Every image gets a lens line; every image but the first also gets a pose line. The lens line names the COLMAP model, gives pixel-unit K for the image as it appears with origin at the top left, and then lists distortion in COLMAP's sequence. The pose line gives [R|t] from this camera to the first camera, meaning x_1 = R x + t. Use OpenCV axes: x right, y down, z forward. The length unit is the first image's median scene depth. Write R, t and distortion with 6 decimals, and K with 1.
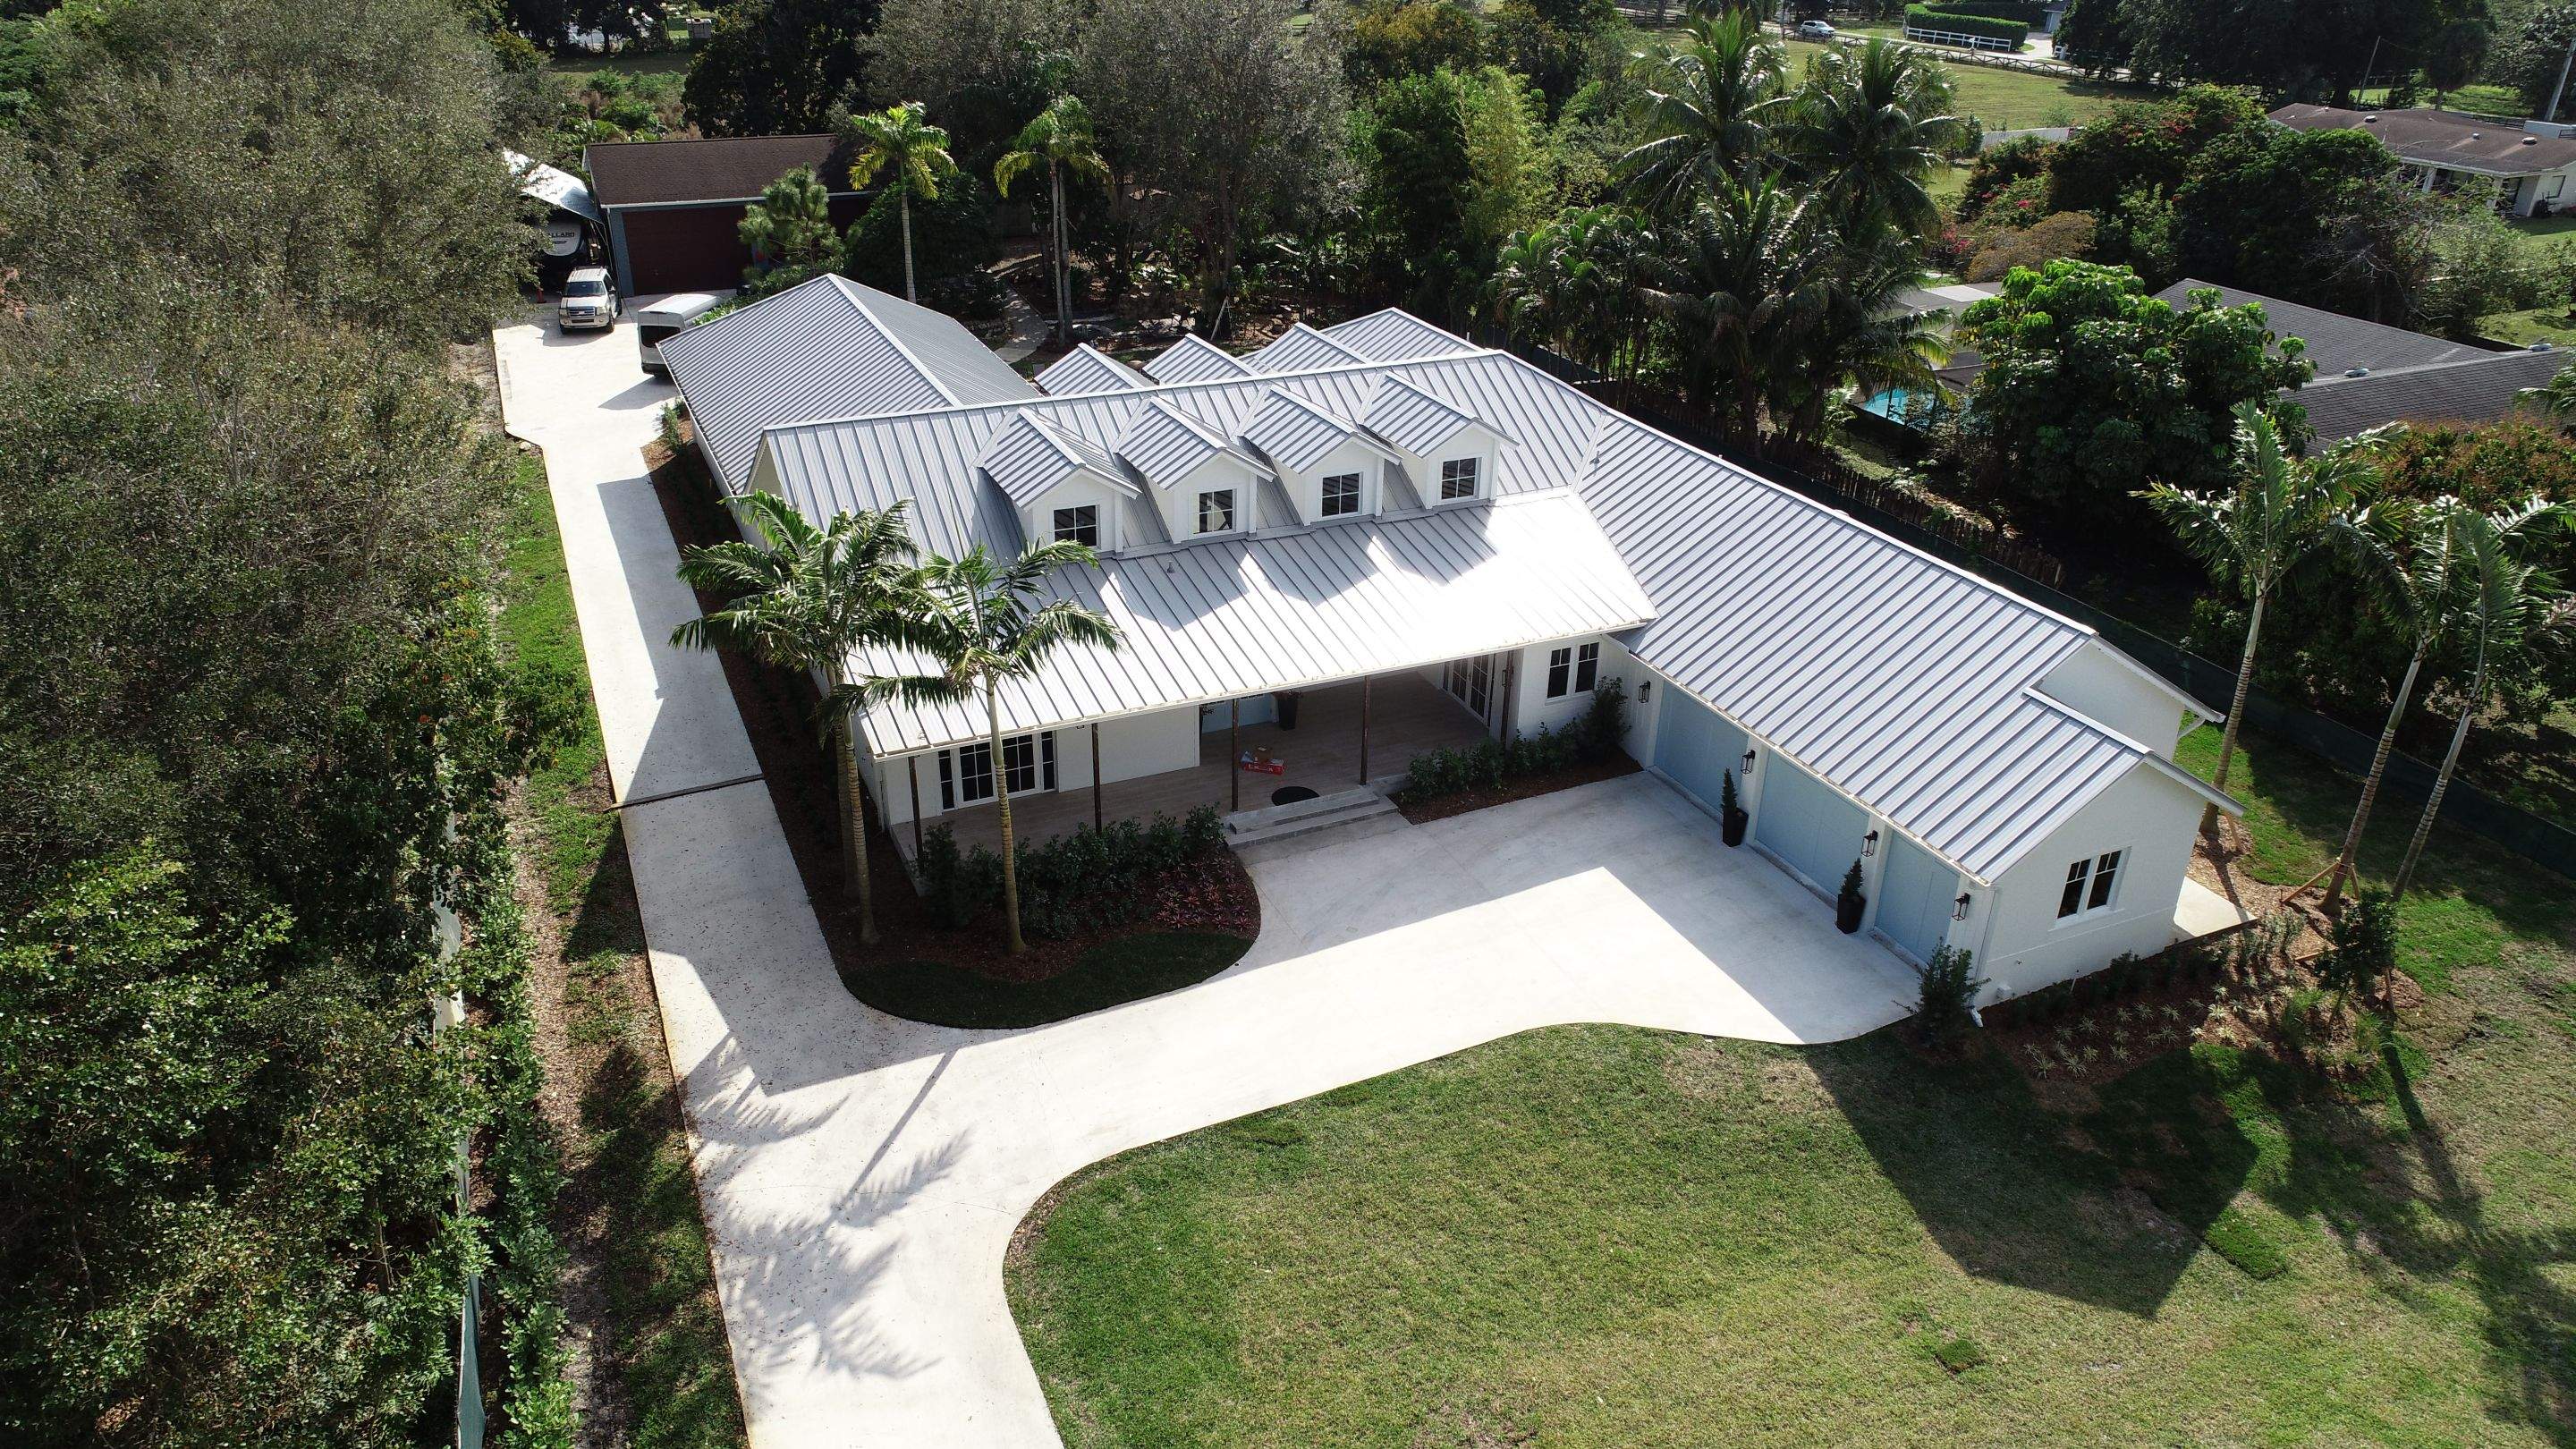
lens RADIAL K [[1728.8, 0, 1282.9], [0, 1728.8, 709.9], [0, 0, 1]] dist [-0.011031, -0.006940]
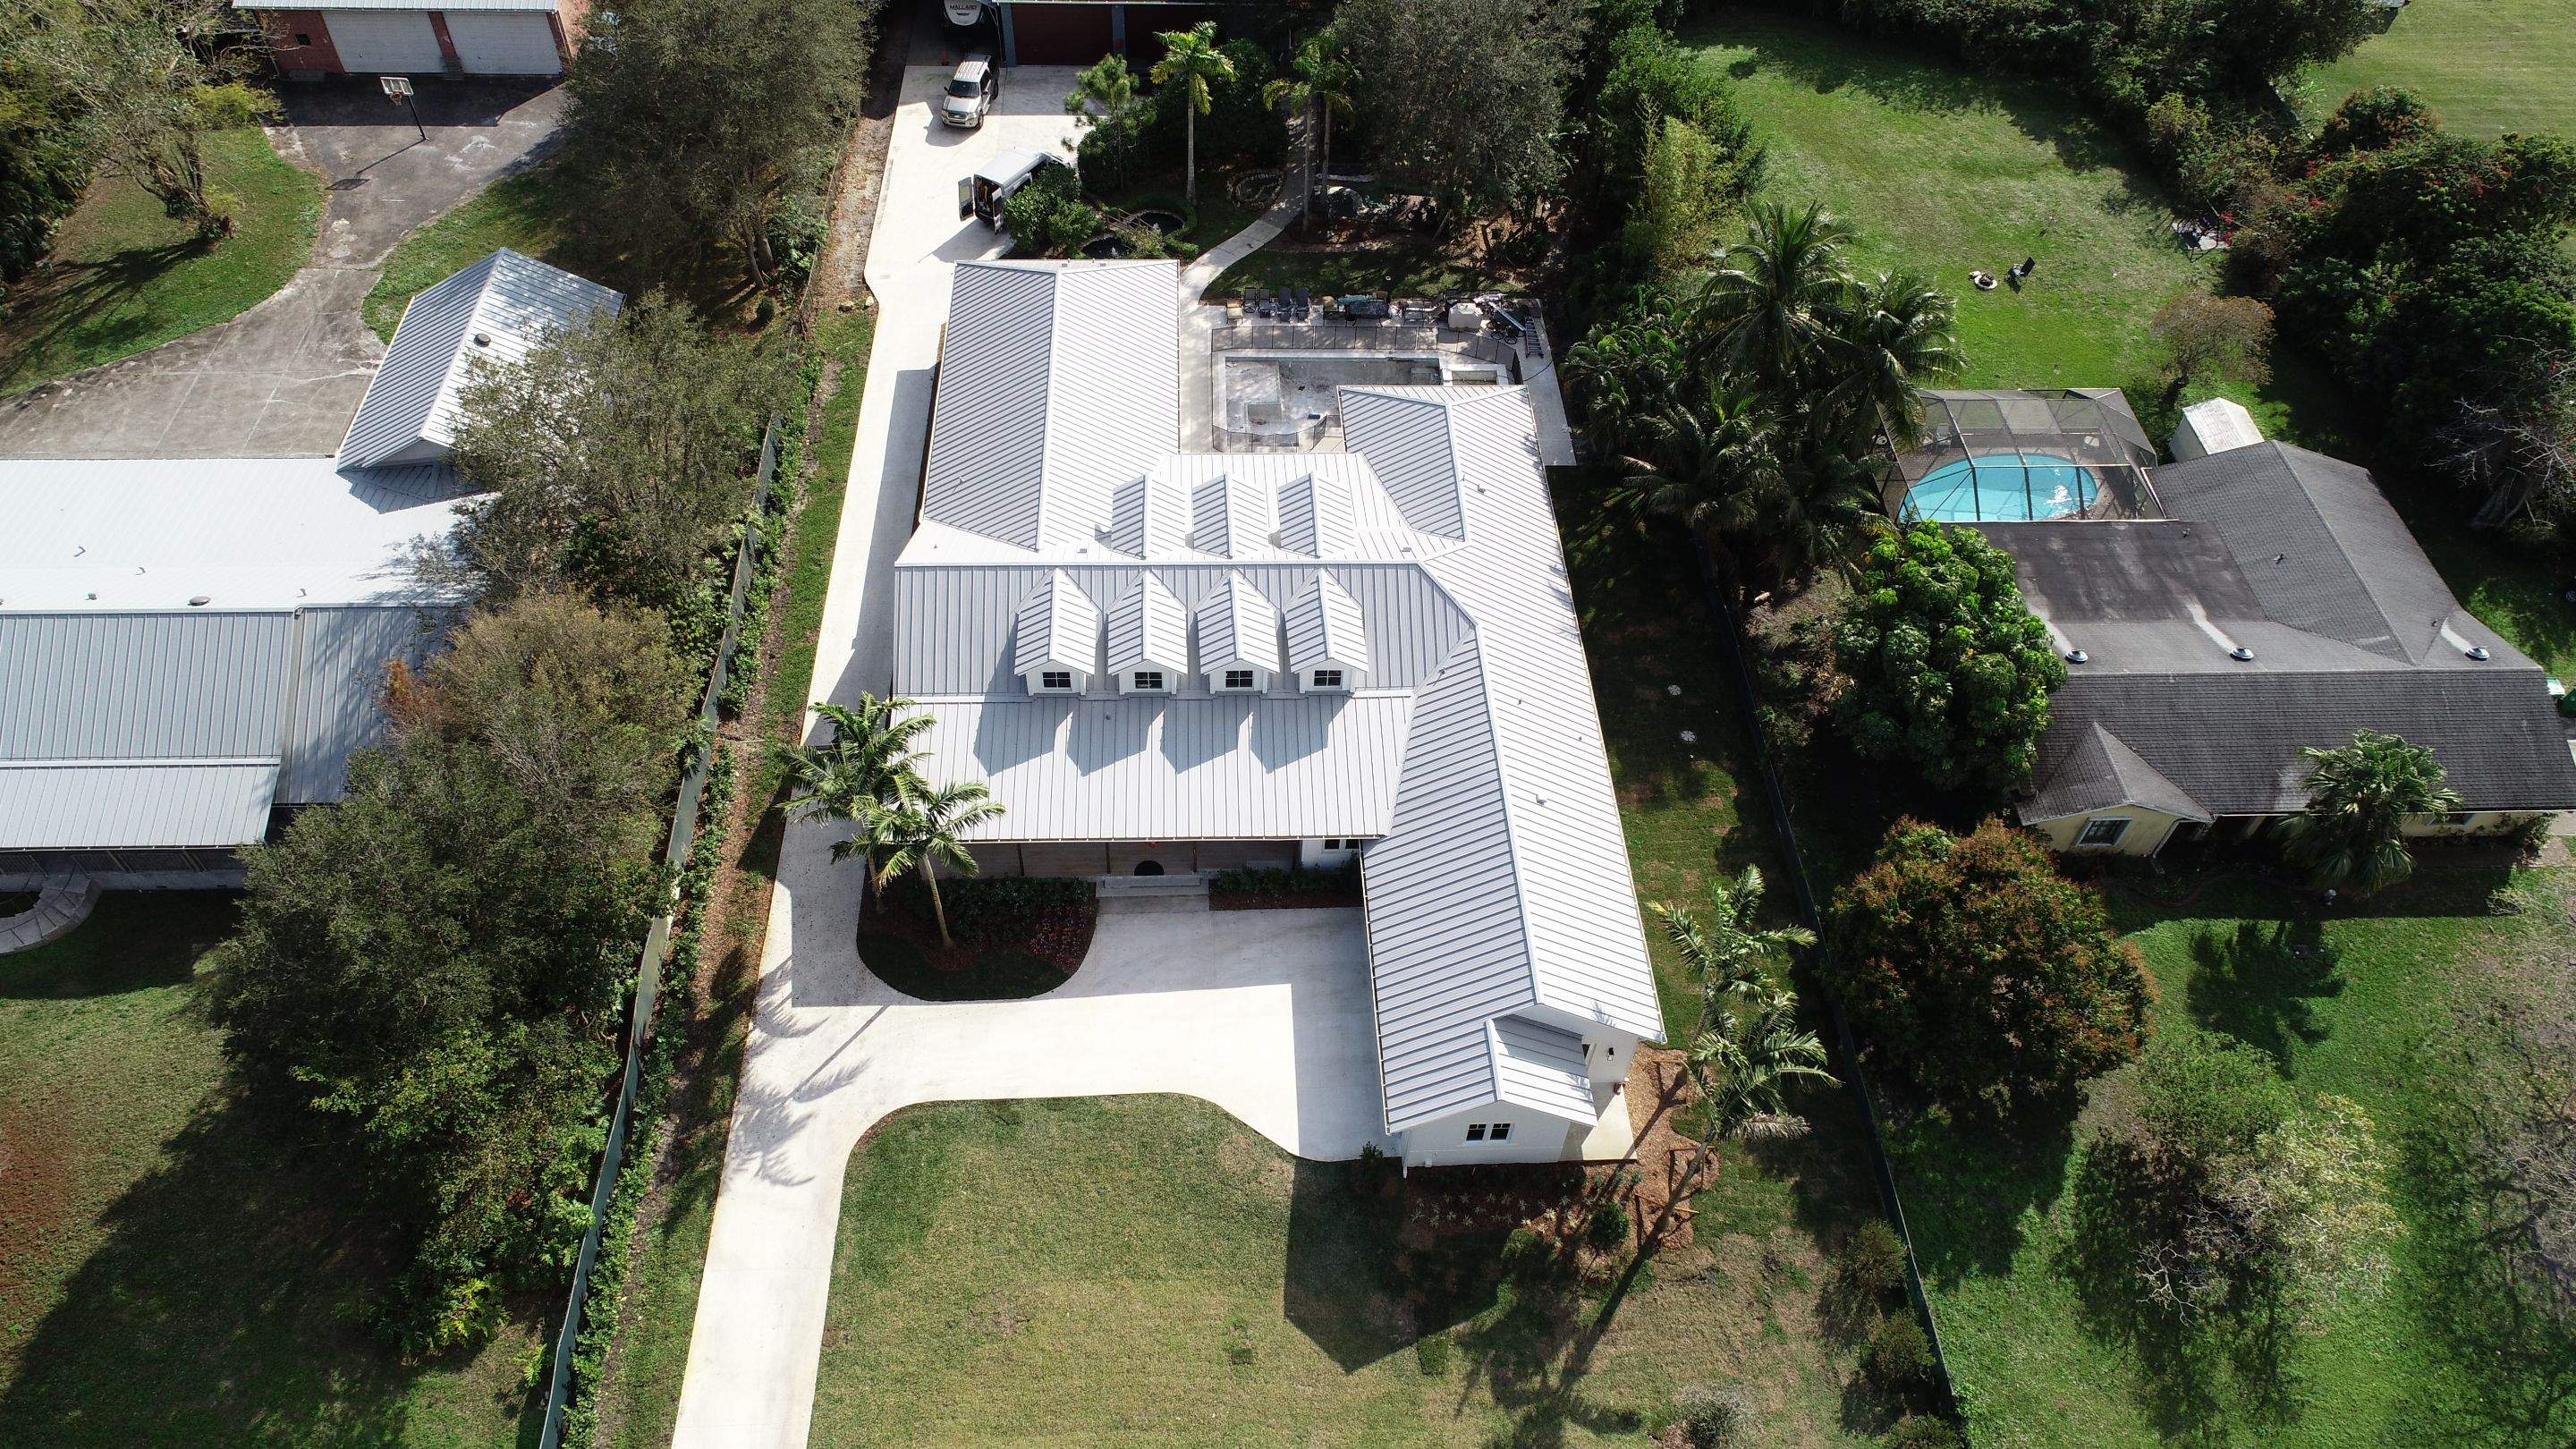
lens RADIAL K [[1728.8, 0, 1291.1], [0, 1728.8, 714.2], [0, 0, 1]] dist [-0.011031, -0.006940]
pose [[0.929581, 0.291876, -0.225141, 0.583267], [-0.183282, 0.895895, 0.404698, -0.983481], [0.319824, -0.334935, 0.886302, -0.470810]]
